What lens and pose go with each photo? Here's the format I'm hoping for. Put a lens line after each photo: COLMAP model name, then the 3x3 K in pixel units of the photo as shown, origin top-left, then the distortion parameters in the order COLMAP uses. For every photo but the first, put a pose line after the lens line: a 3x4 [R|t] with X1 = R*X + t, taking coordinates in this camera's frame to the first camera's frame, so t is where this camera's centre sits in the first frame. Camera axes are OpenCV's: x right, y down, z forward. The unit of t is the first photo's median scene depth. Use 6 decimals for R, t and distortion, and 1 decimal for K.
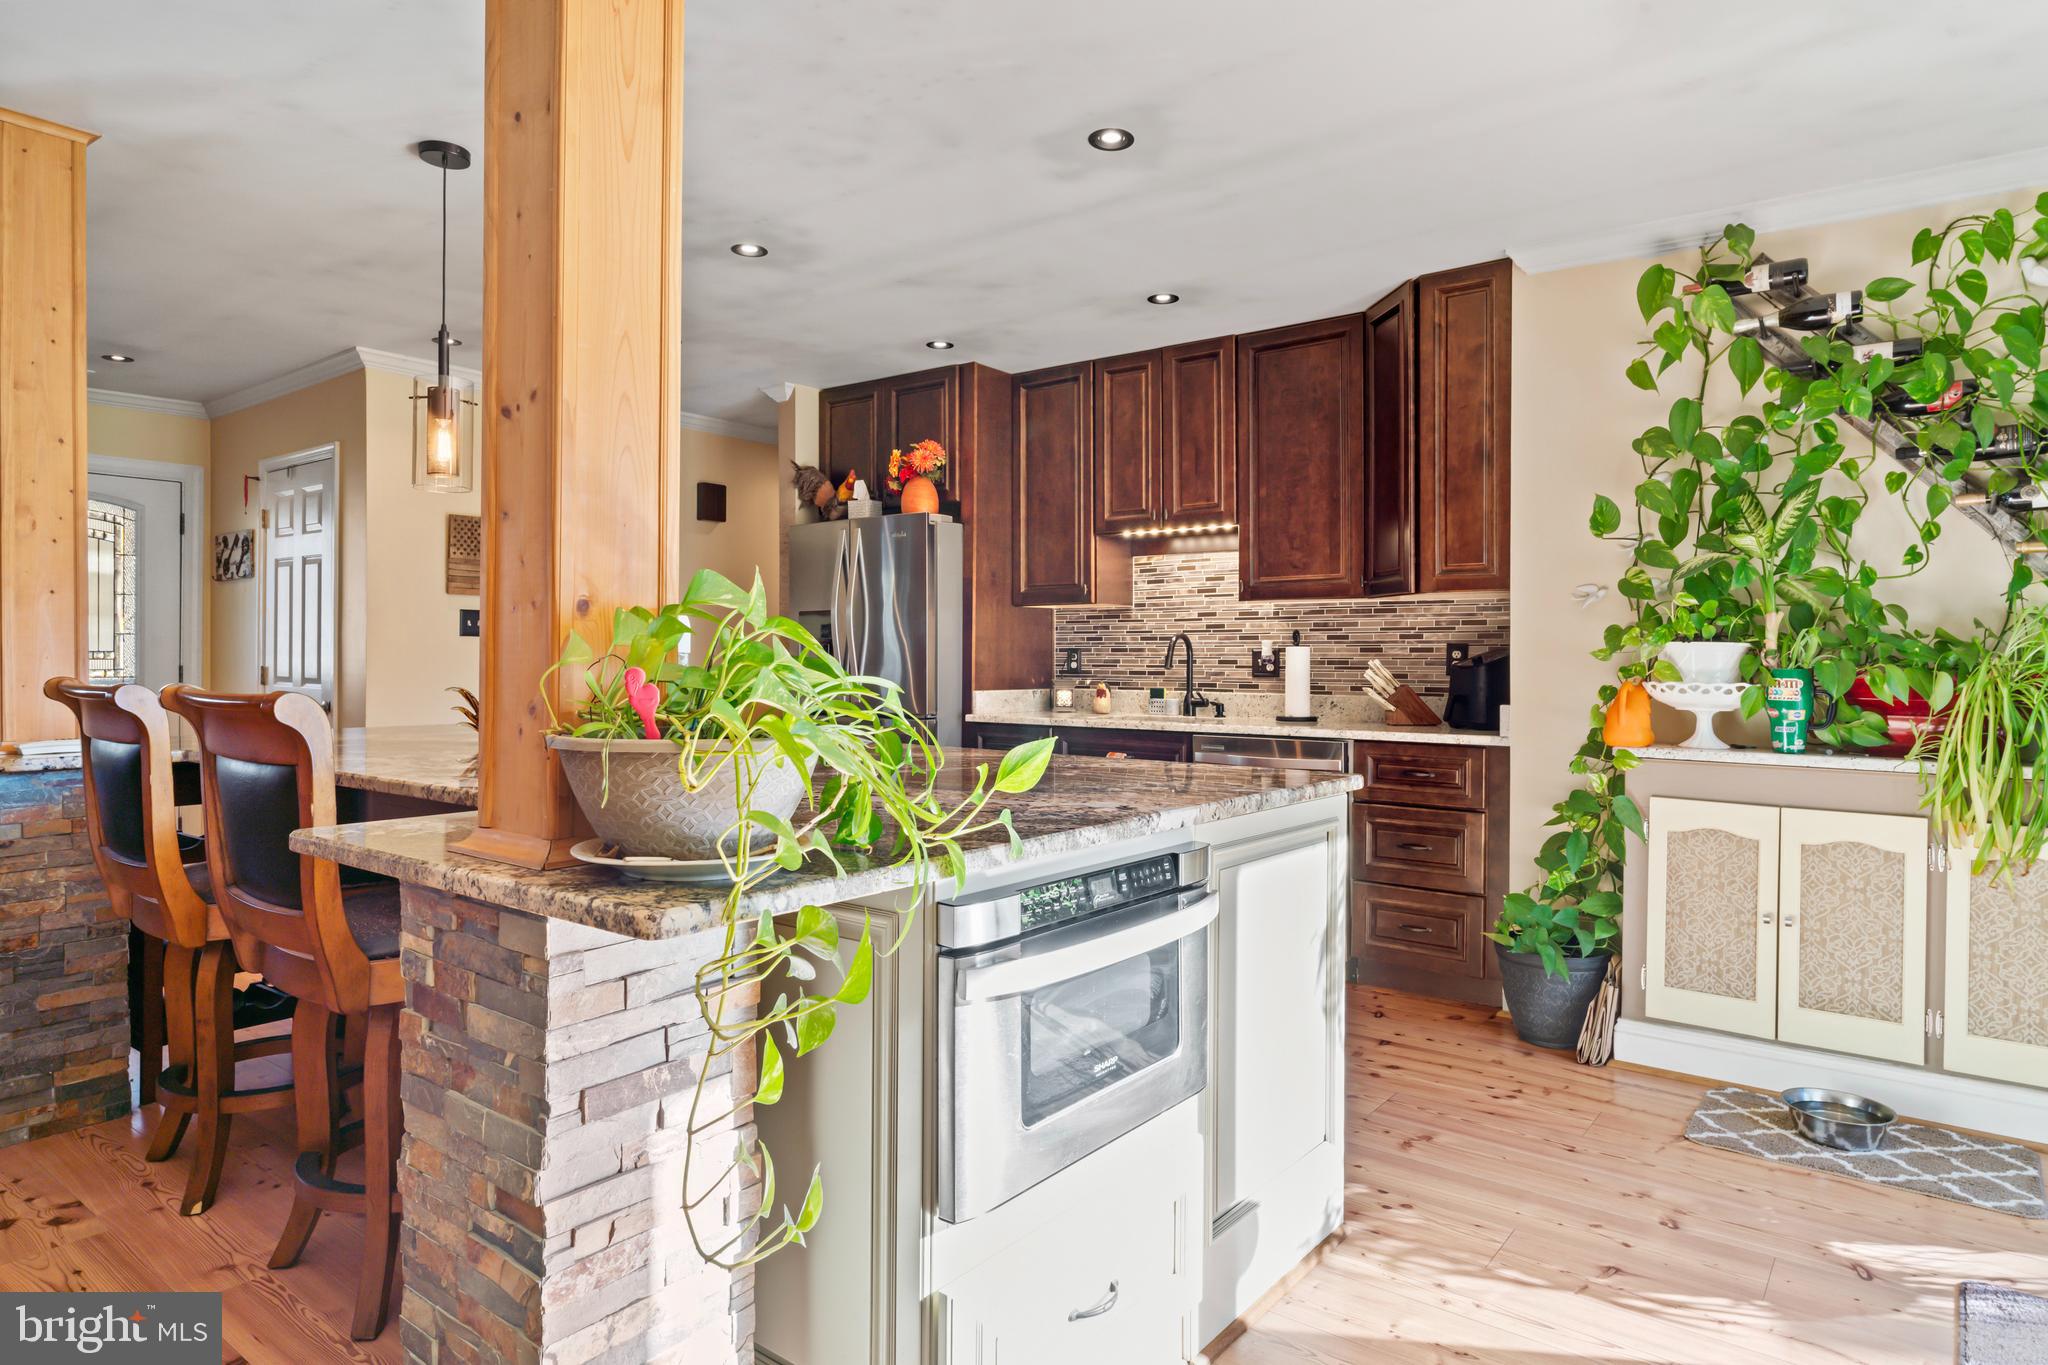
lens RADIAL K [[1178.4, 0, 1024.0], [0, 1178.4, 682.5], [0, 0, 1]] dist [0.000549, -0.000229]
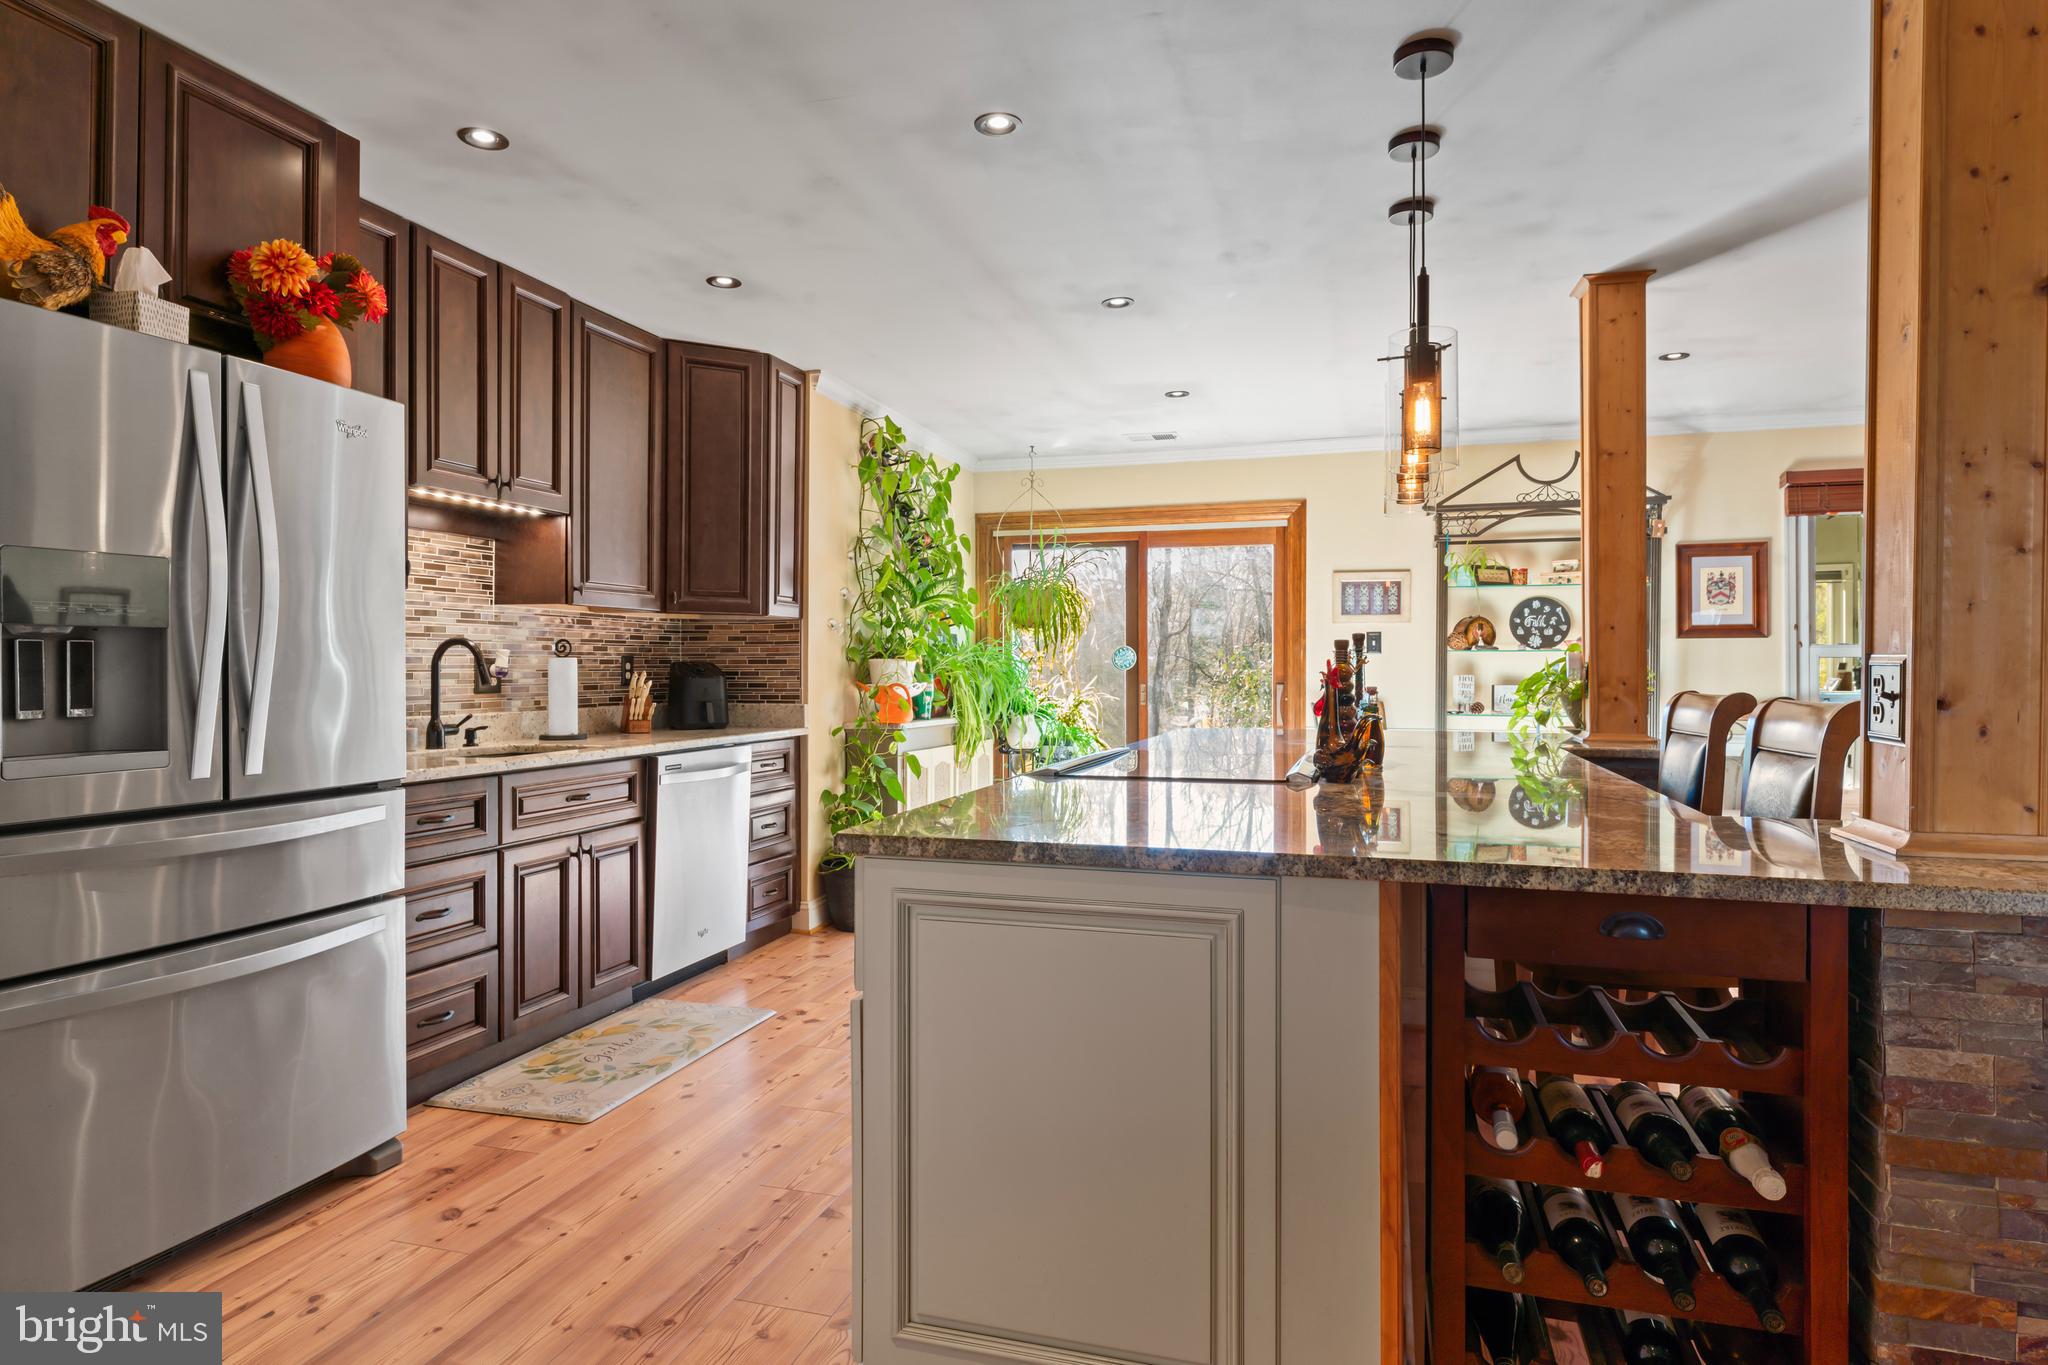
lens RADIAL K [[1154.1, 0, 1024.0], [0, 1154.1, 682.5], [0, 0, 1]] dist [-0.003709, -0.000404]
pose [[-0.353867, -0.013994, 0.935191, -0.722700], [0.020690, 0.999526, 0.022785, -0.024274], [-0.935067, 0.027412, -0.353410, 0.982927]]
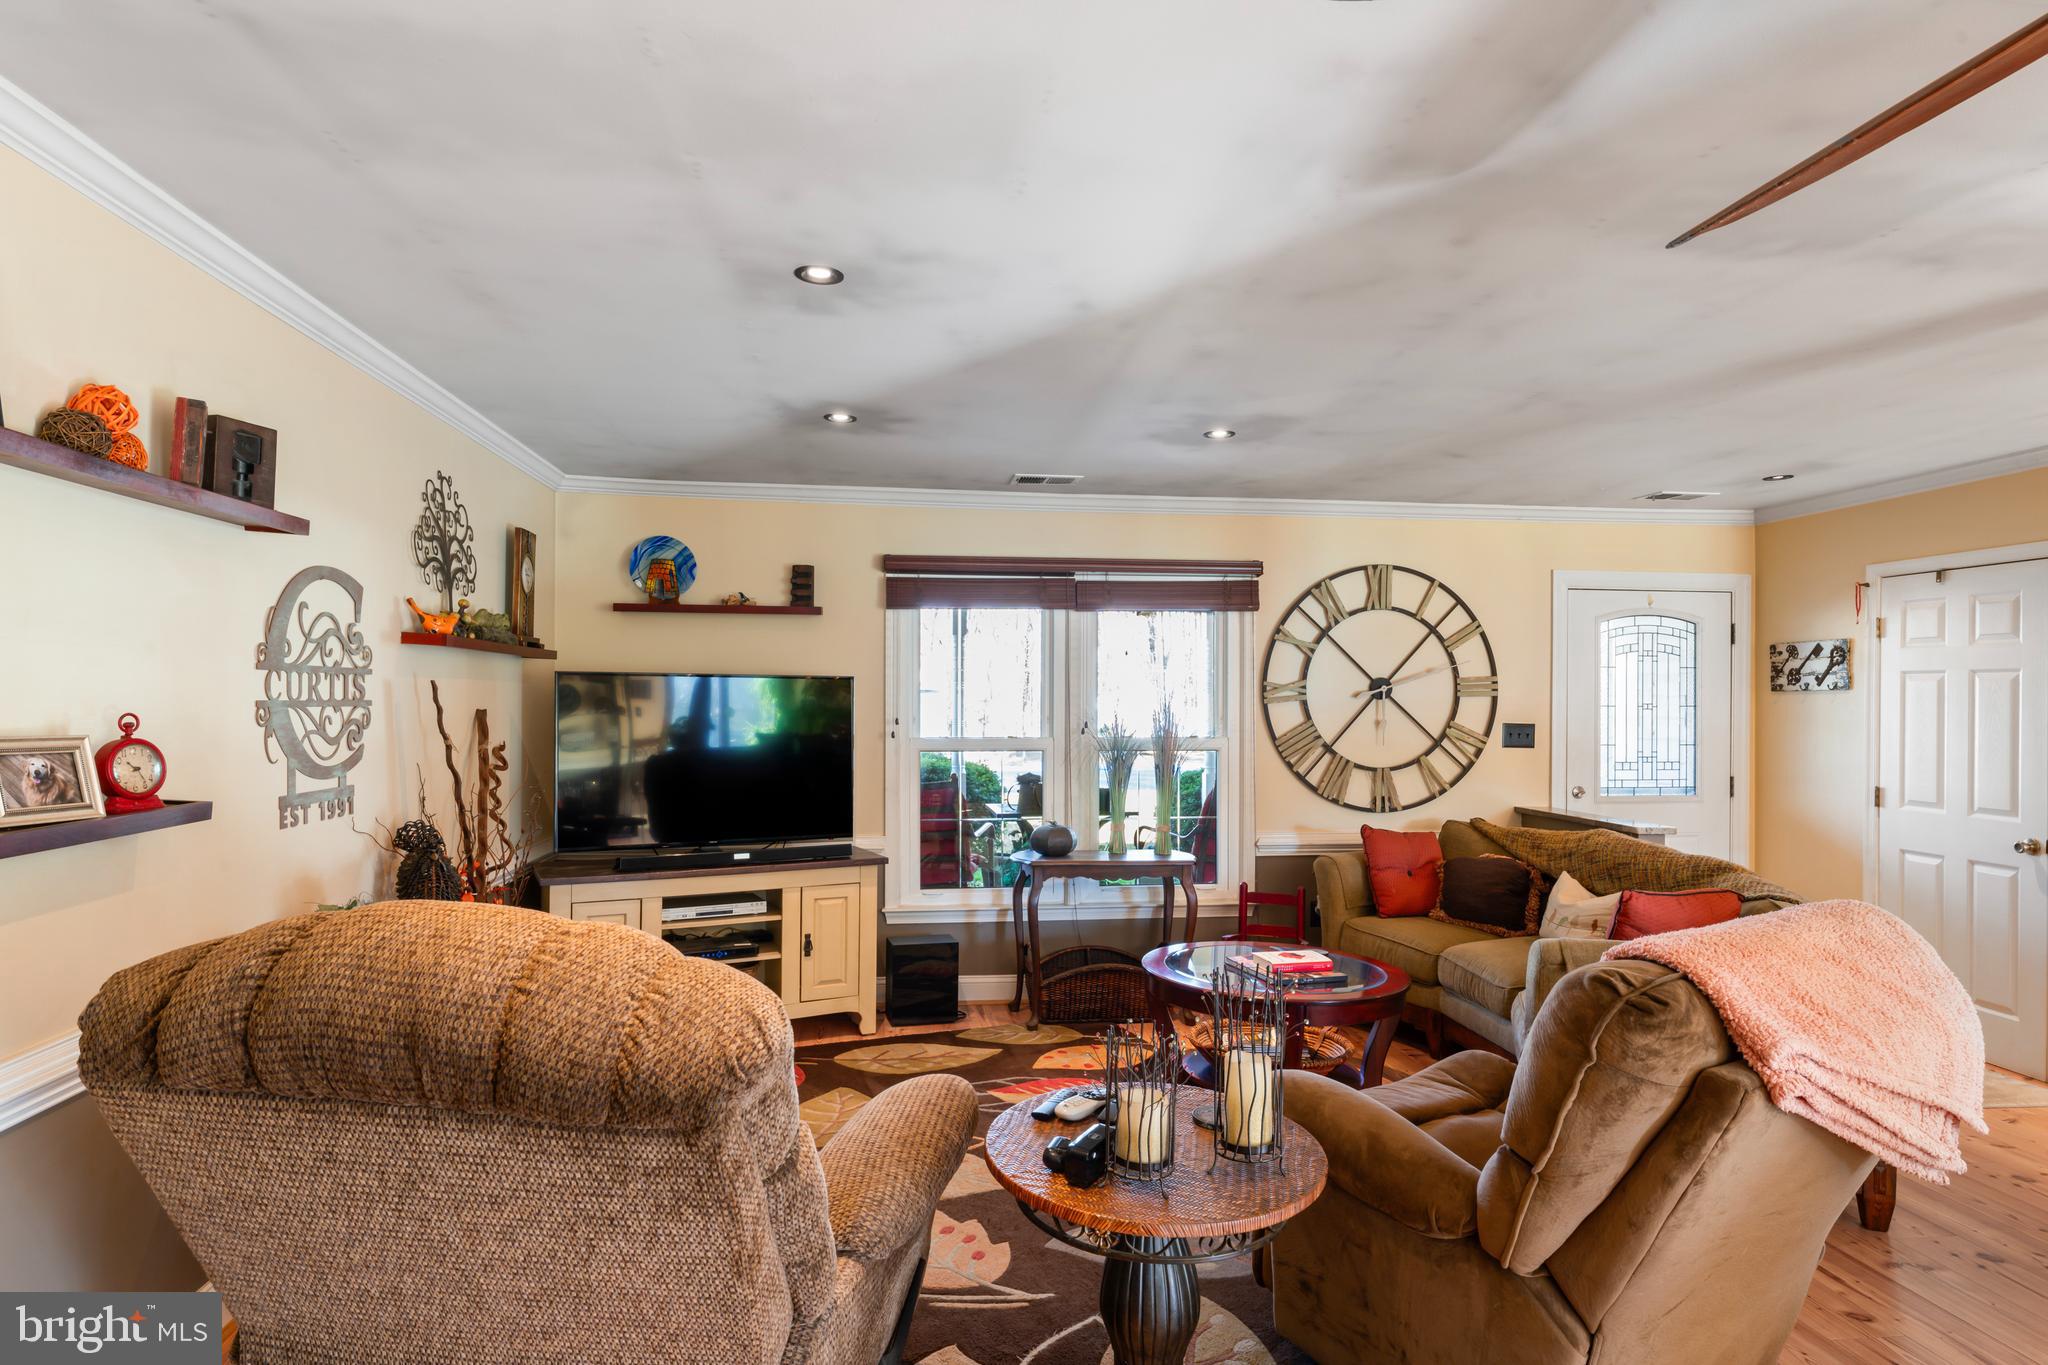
lens RADIAL K [[1143.4, 0, 1022.6], [0, 1143.4, 697.5], [0, 0, 1]] dist [0.002609, -0.000633]
pose [[0.702504, -0.002468, -0.711676, -0.577685], [-0.018493, 0.999593, -0.021722, -0.062875], [0.711440, 0.028421, 0.702172, -0.130599]]
